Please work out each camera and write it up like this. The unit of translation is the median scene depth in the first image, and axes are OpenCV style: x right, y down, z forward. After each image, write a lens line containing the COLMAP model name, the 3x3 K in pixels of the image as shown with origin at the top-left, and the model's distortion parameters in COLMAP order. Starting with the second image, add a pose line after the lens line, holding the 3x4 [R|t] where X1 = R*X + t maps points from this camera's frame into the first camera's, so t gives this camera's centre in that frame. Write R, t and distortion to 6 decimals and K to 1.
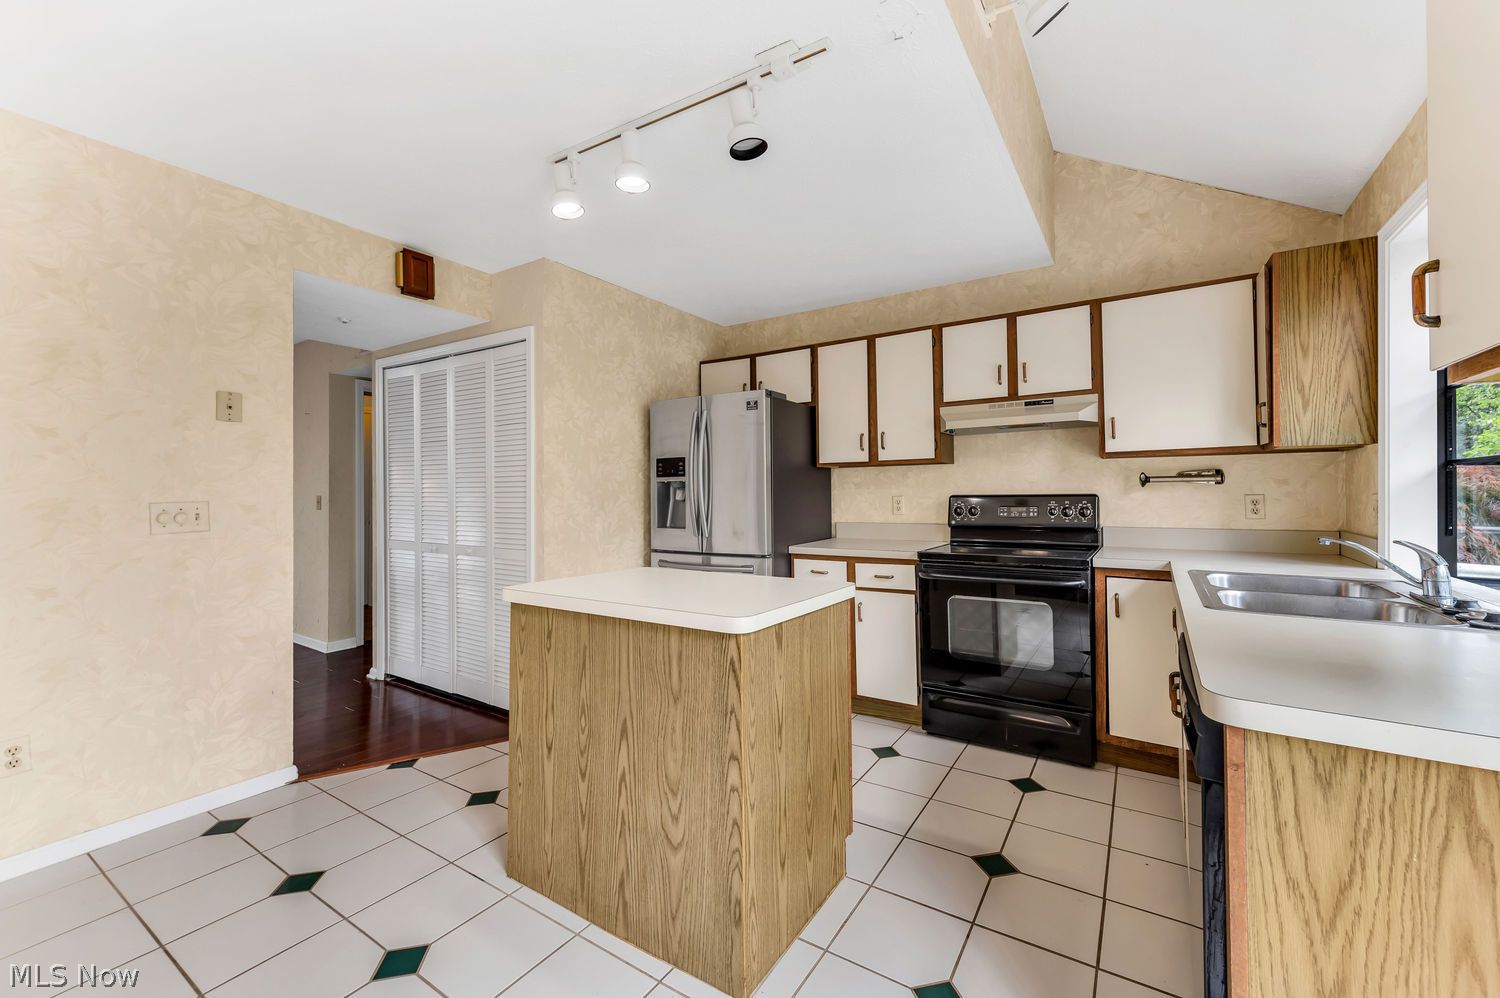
lens RADIAL K [[595.8, 0, 773.2], [0, 595.8, 485.7], [0, 0, 1]] dist [0.013322, -0.003231]
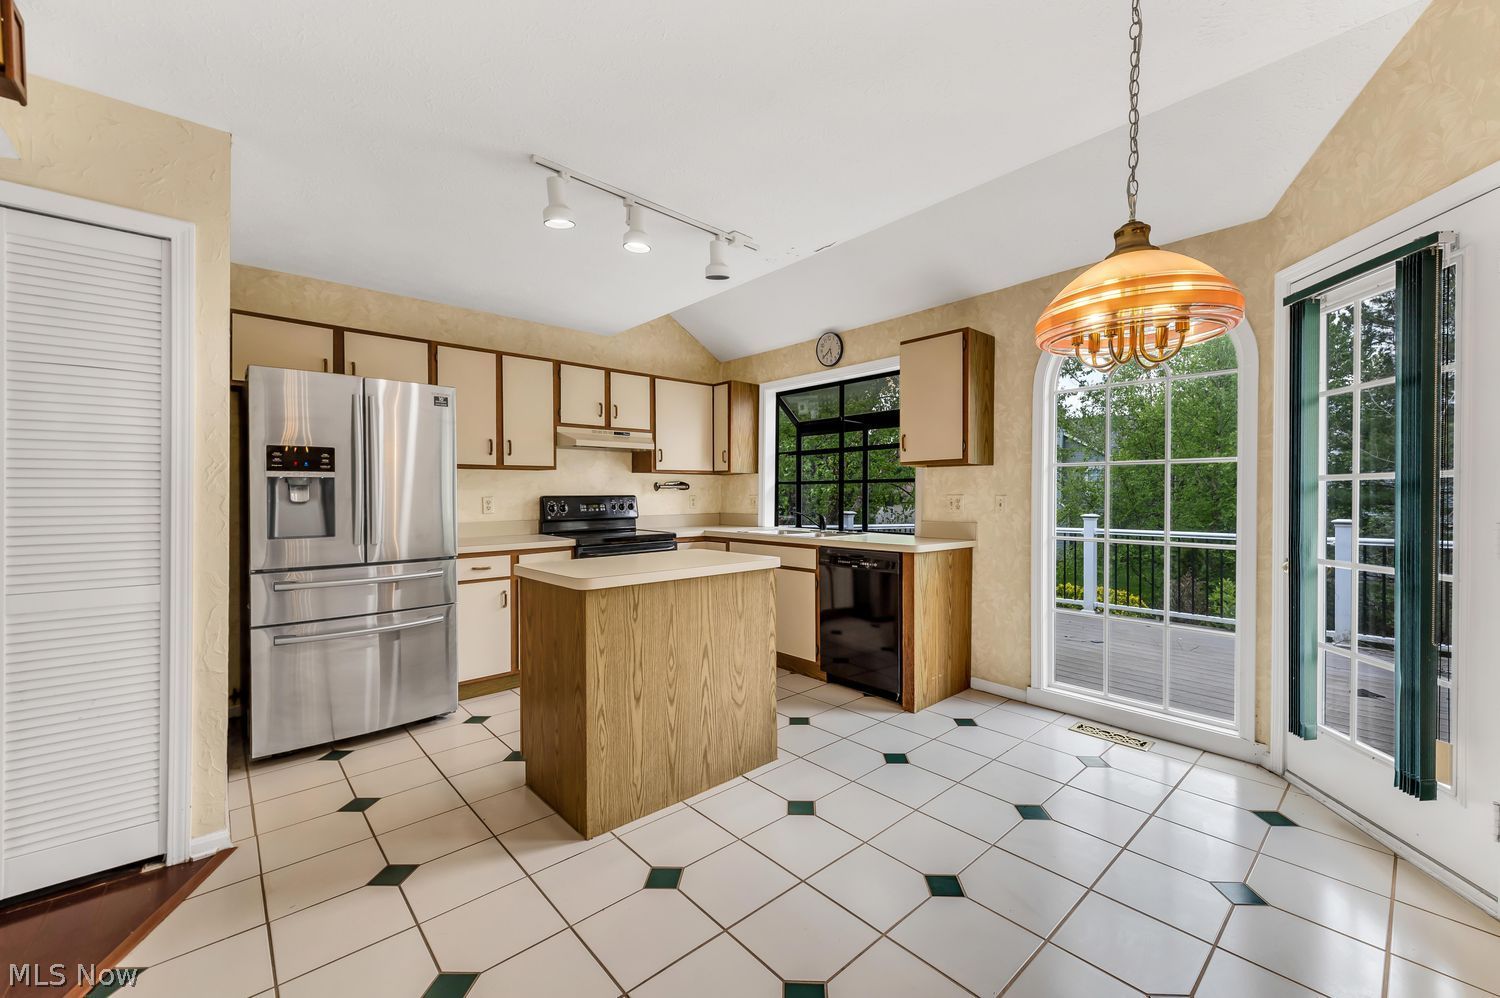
lens RADIAL K [[595.8, 0, 771.6], [0, 595.8, 497.8], [0, 0, 1]] dist [0.013322, -0.003231]
pose [[0.260166, 0.000241, 0.965564, -1.036834], [-0.012130, 0.999922, 0.003019, 0.013519], [-0.965488, -0.012497, 0.260148, 0.293766]]
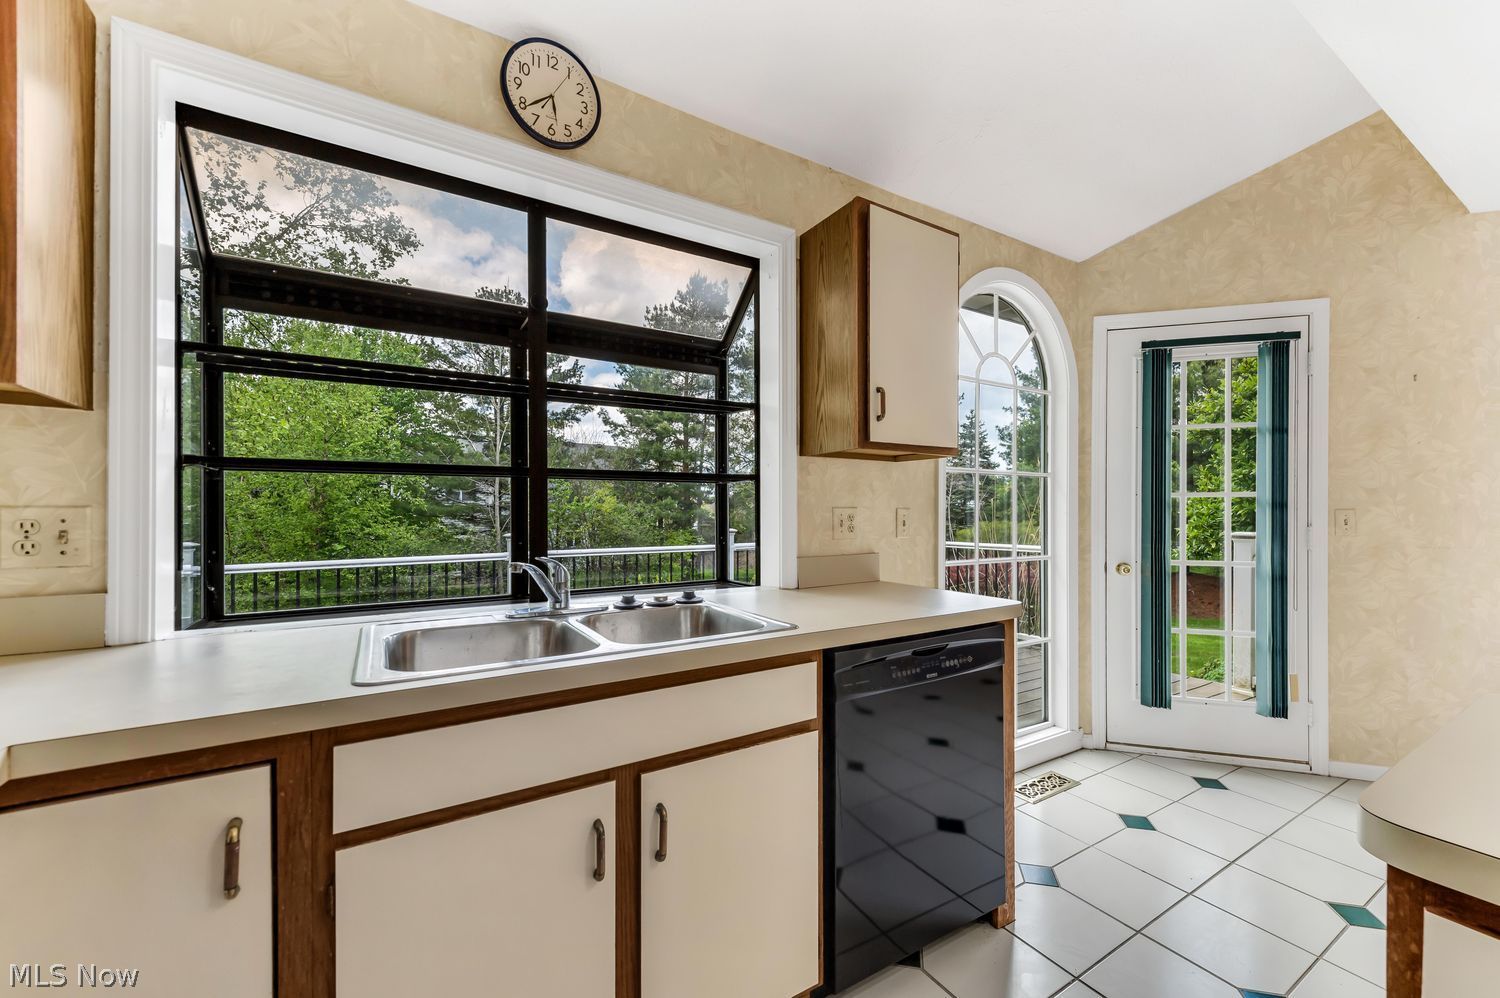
lens RADIAL K [[595.8, 0, 771.0], [0, 595.8, 513.4], [0, 0, 1]] dist [0.013322, -0.003231]
pose [[-0.905892, -0.000365, 0.423508, 0.215263], [-0.002868, 0.999982, -0.005273, 0.018592], [-0.423499, -0.005992, -0.905877, 1.046664]]
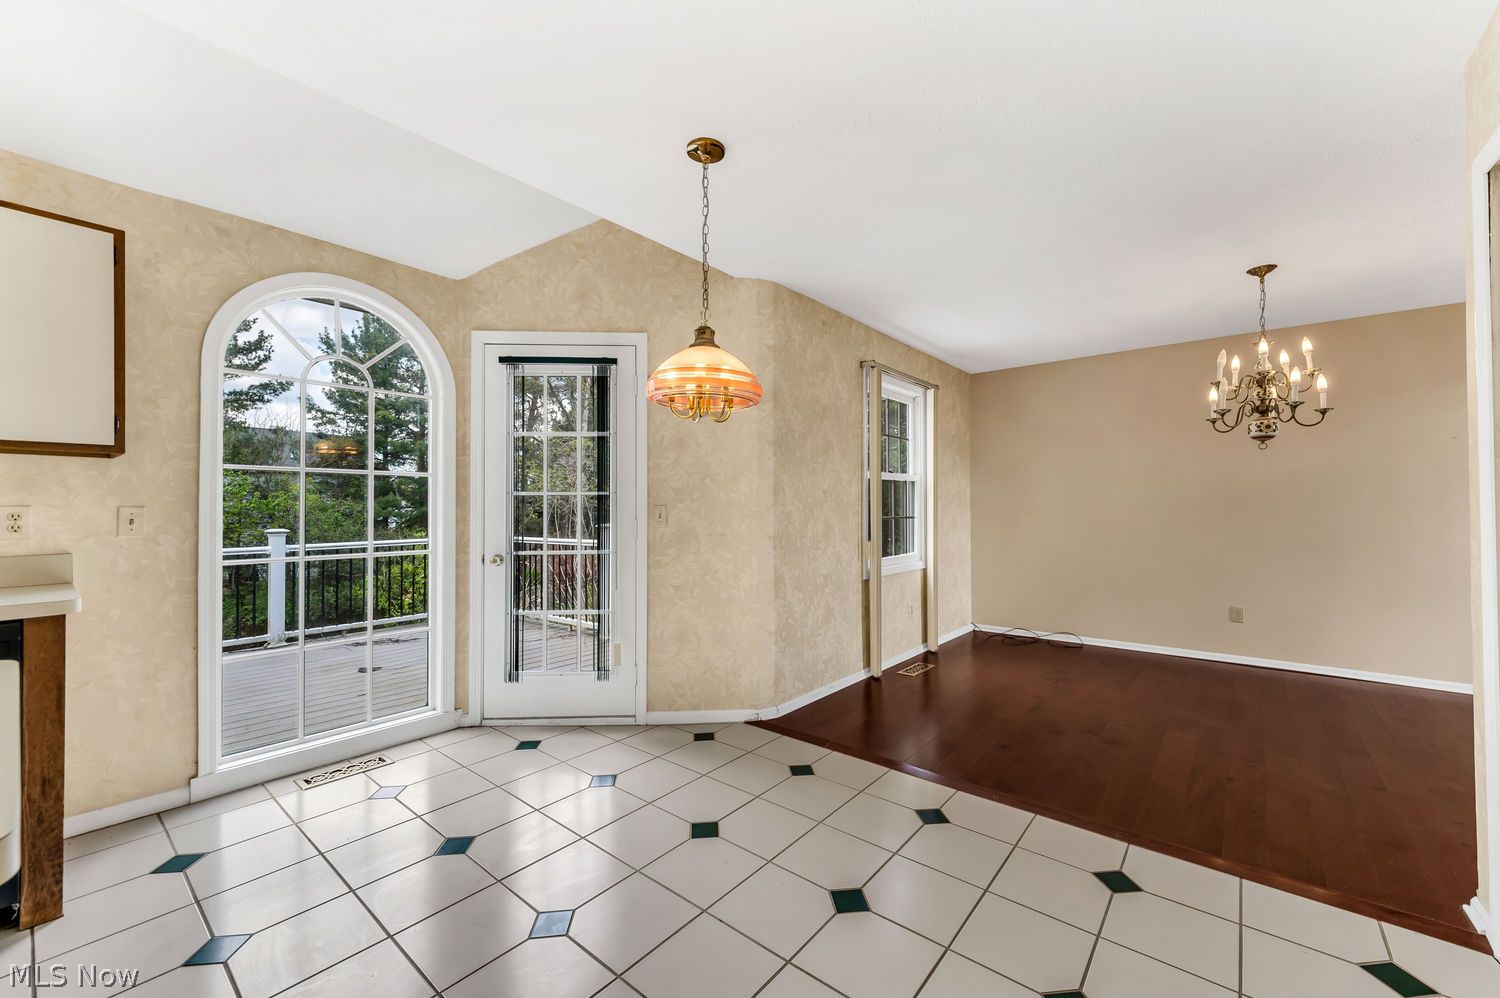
lens RADIAL K [[595.8, 0, 767.5], [0, 595.8, 500.8], [0, 0, 1]] dist [0.013322, -0.003231]
pose [[-0.993909, 0.006568, 0.110005, -0.610131], [0.004505, 0.999810, -0.018989, 0.018357], [-0.110109, -0.018378, -0.993750, 0.920051]]
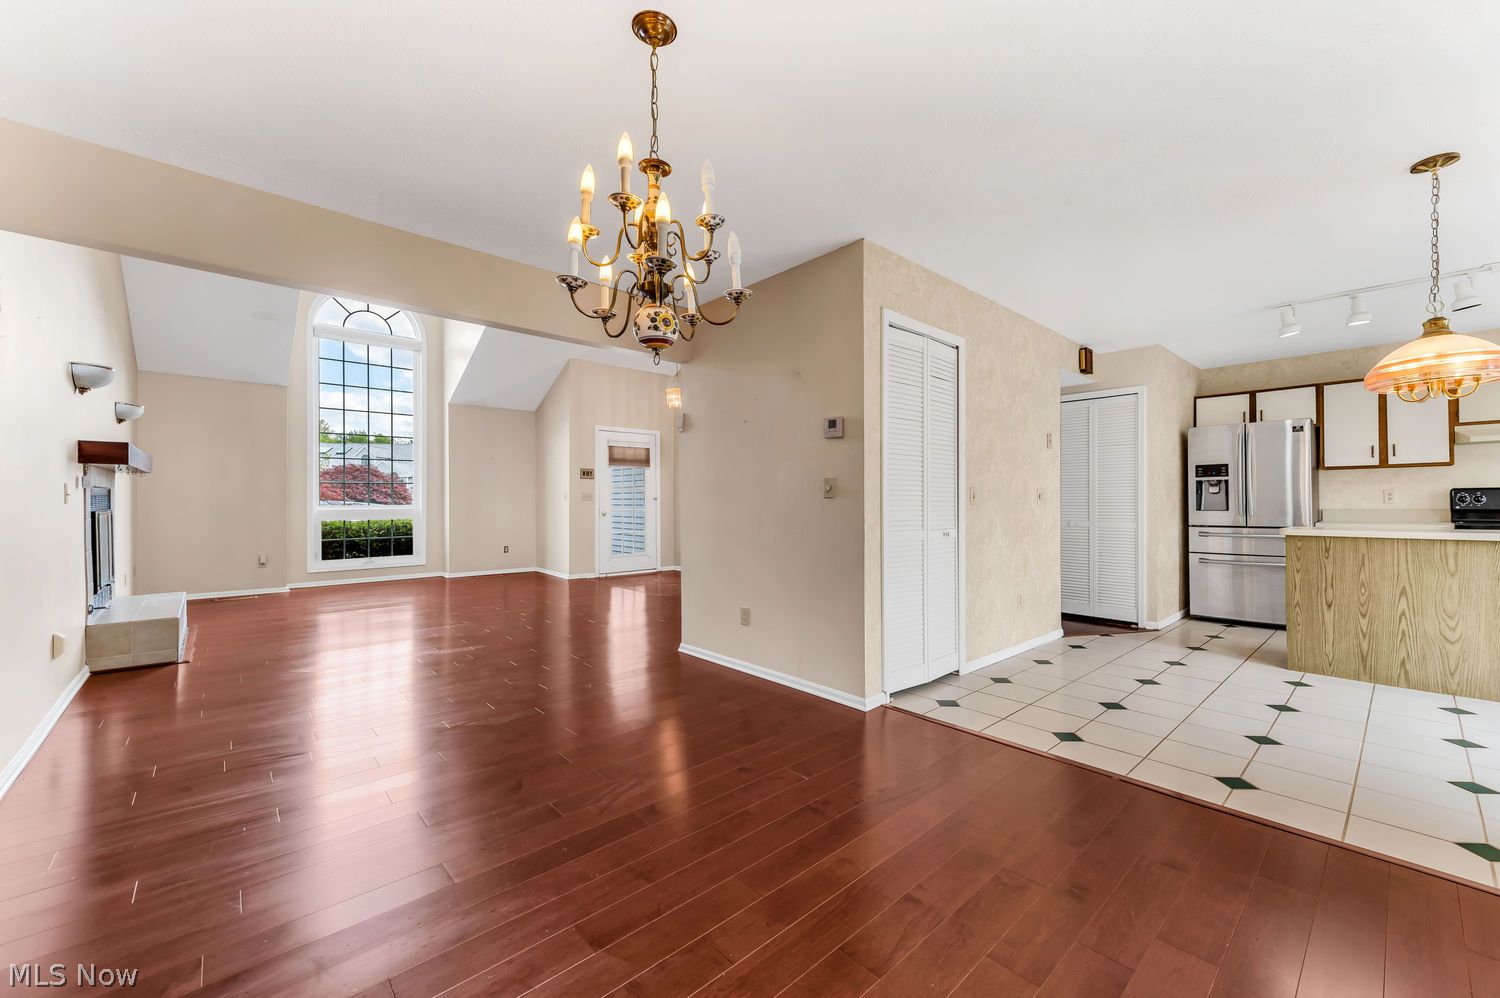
lens RADIAL K [[595.8, 0, 760.6], [0, 595.8, 497.1], [0, 0, 1]] dist [0.013322, -0.003231]
pose [[0.965761, 0.001023, -0.259430, -1.207123], [0.000406, 0.999985, 0.005453, 0.038114], [0.259431, -0.005371, 0.965747, -1.053516]]
